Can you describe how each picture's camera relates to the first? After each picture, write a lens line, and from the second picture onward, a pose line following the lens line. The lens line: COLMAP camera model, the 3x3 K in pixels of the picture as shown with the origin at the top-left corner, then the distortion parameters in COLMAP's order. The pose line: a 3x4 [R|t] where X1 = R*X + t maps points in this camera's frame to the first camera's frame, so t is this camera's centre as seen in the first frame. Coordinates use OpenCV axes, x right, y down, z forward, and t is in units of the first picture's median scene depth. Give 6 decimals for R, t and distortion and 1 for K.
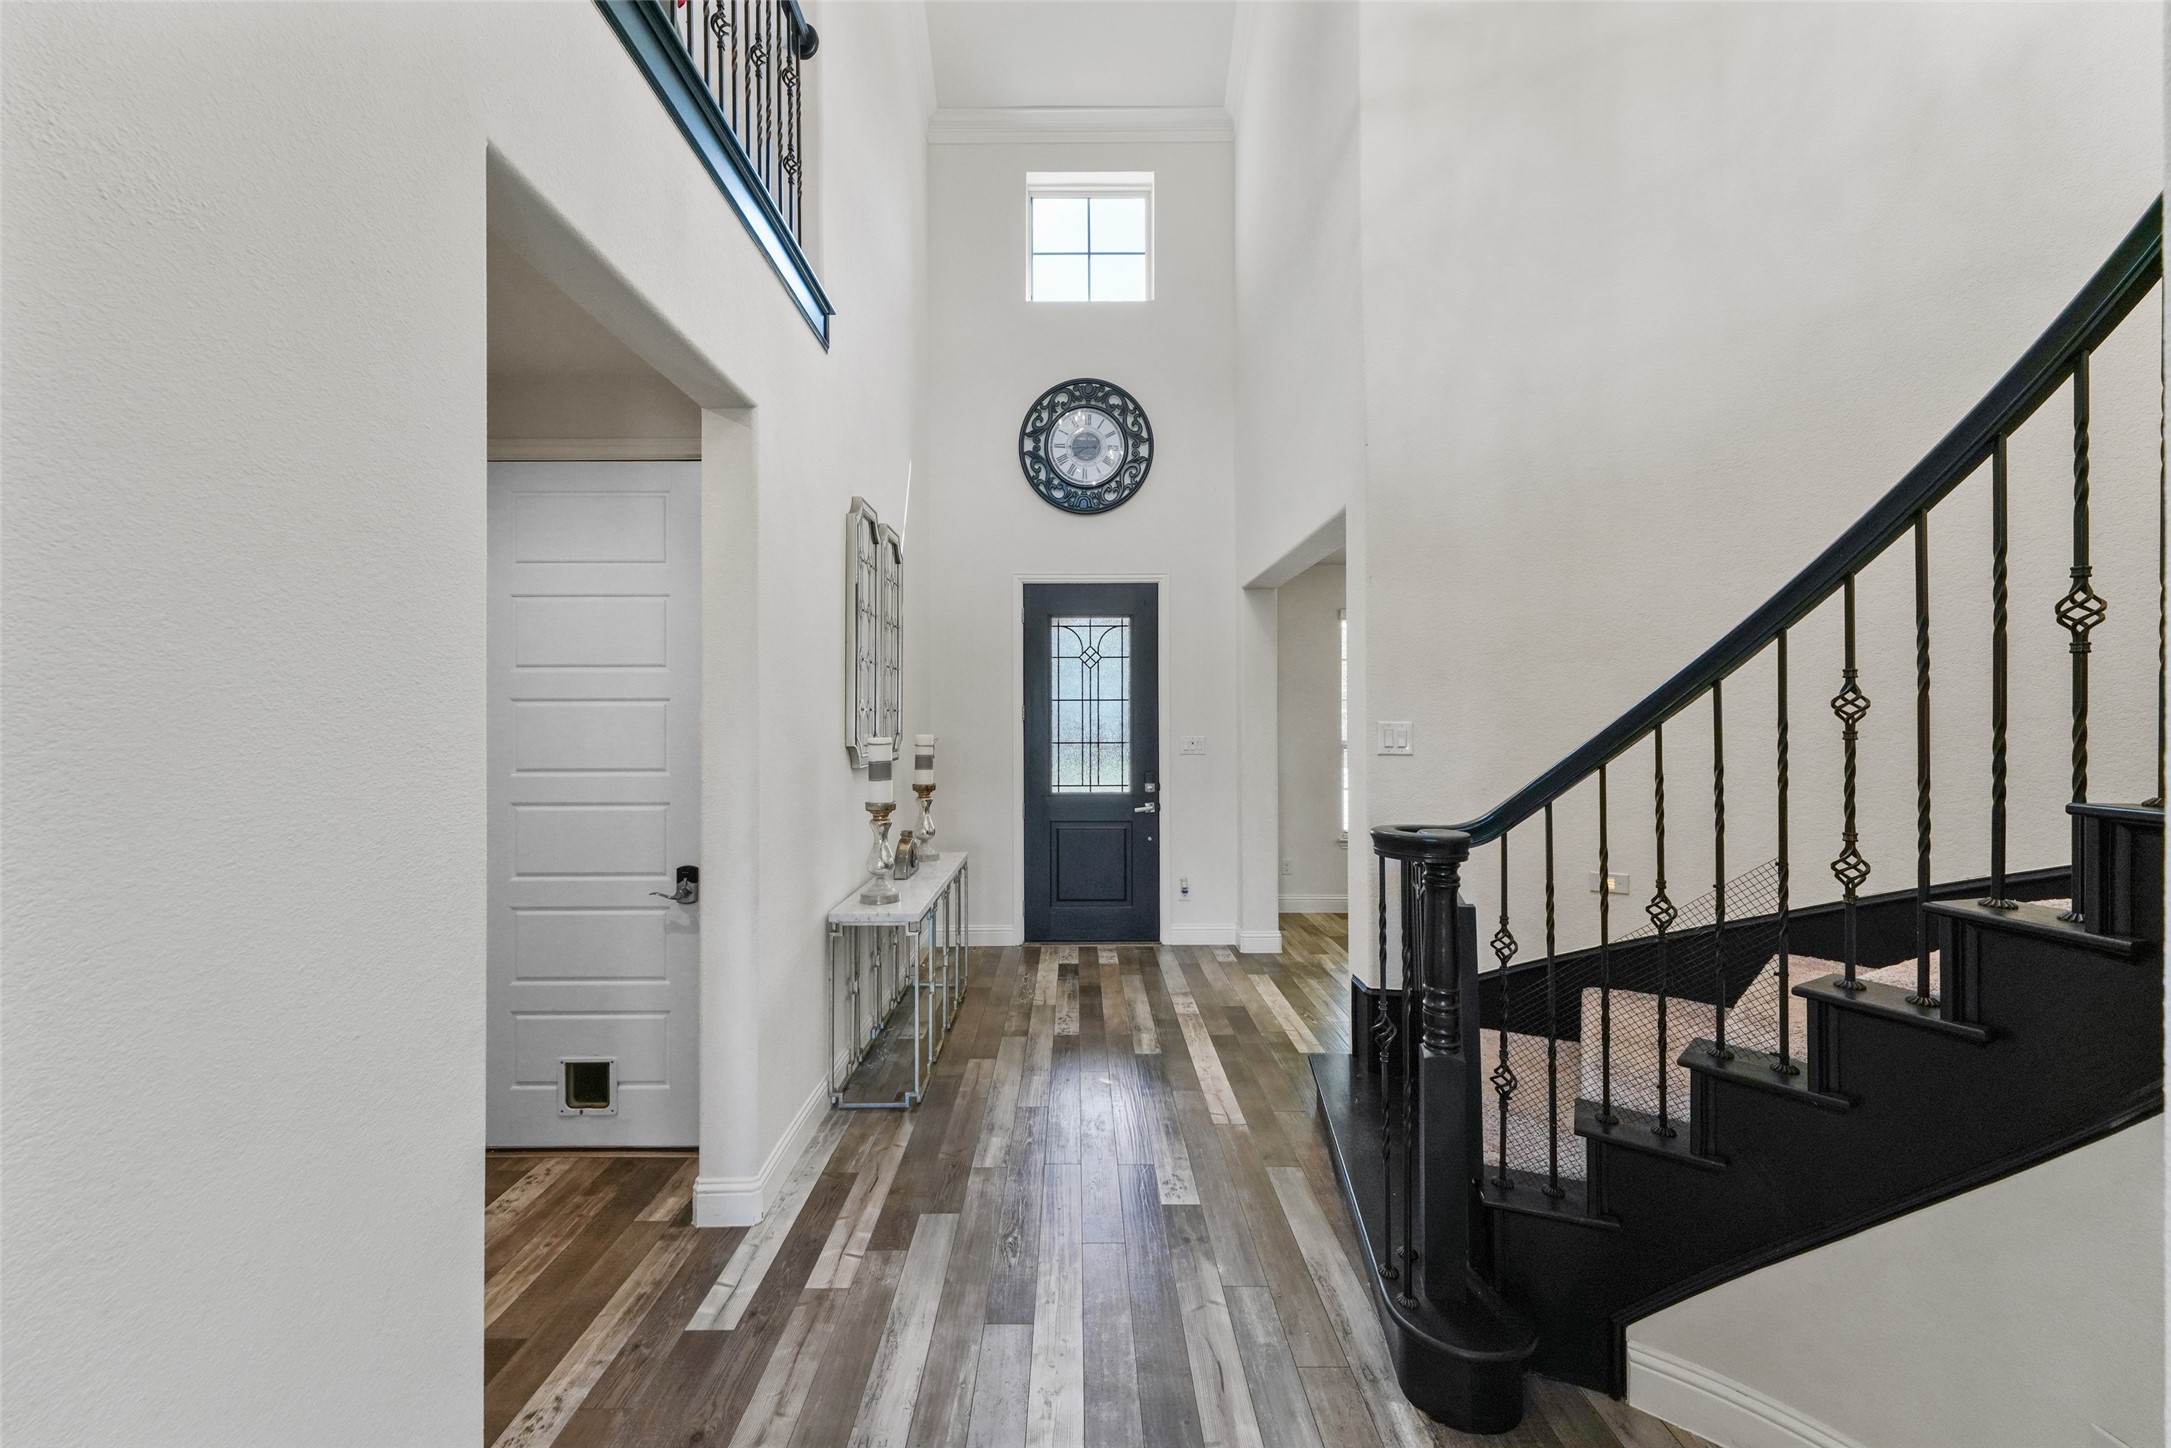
lens RADIAL K [[855.5, 0, 1082.0], [0, 855.5, 722.5], [0, 0, 1]] dist [0.007149, -0.002214]
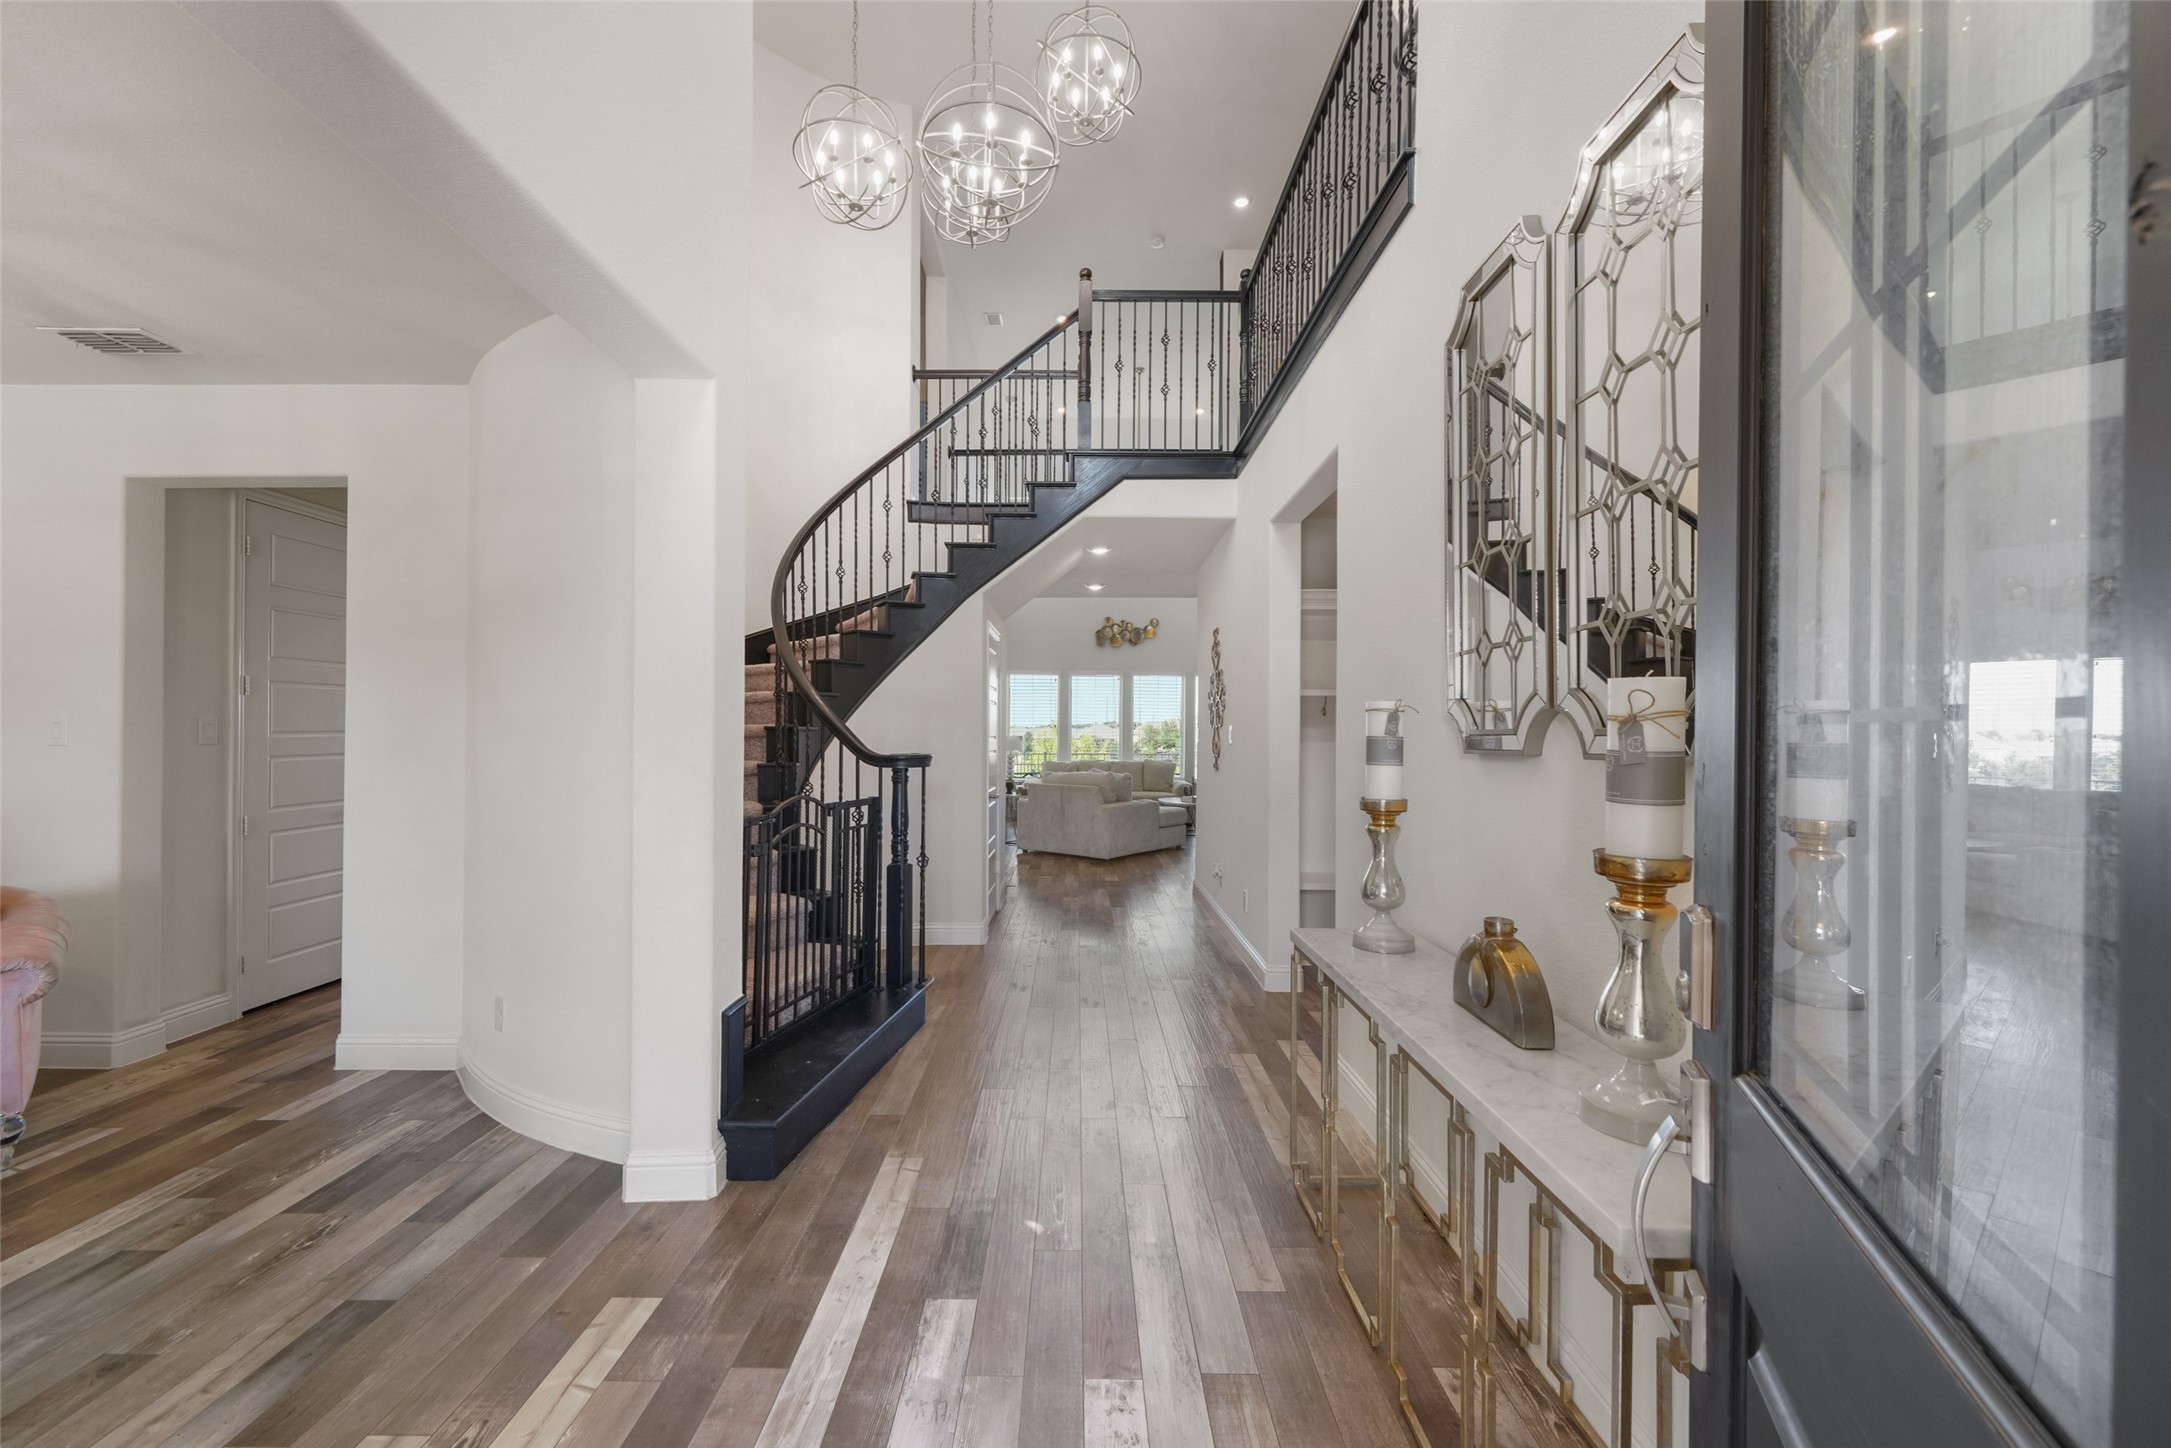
lens RADIAL K [[855.5, 0, 1084.9], [0, 855.5, 729.2], [0, 0, 1]] dist [0.007149, -0.002214]
pose [[-0.999984, -0.004978, -0.002632, -0.000920], [-0.004975, 0.999987, -0.001160, 0.038944], [0.002637, -0.001147, -0.999996, 1.549935]]
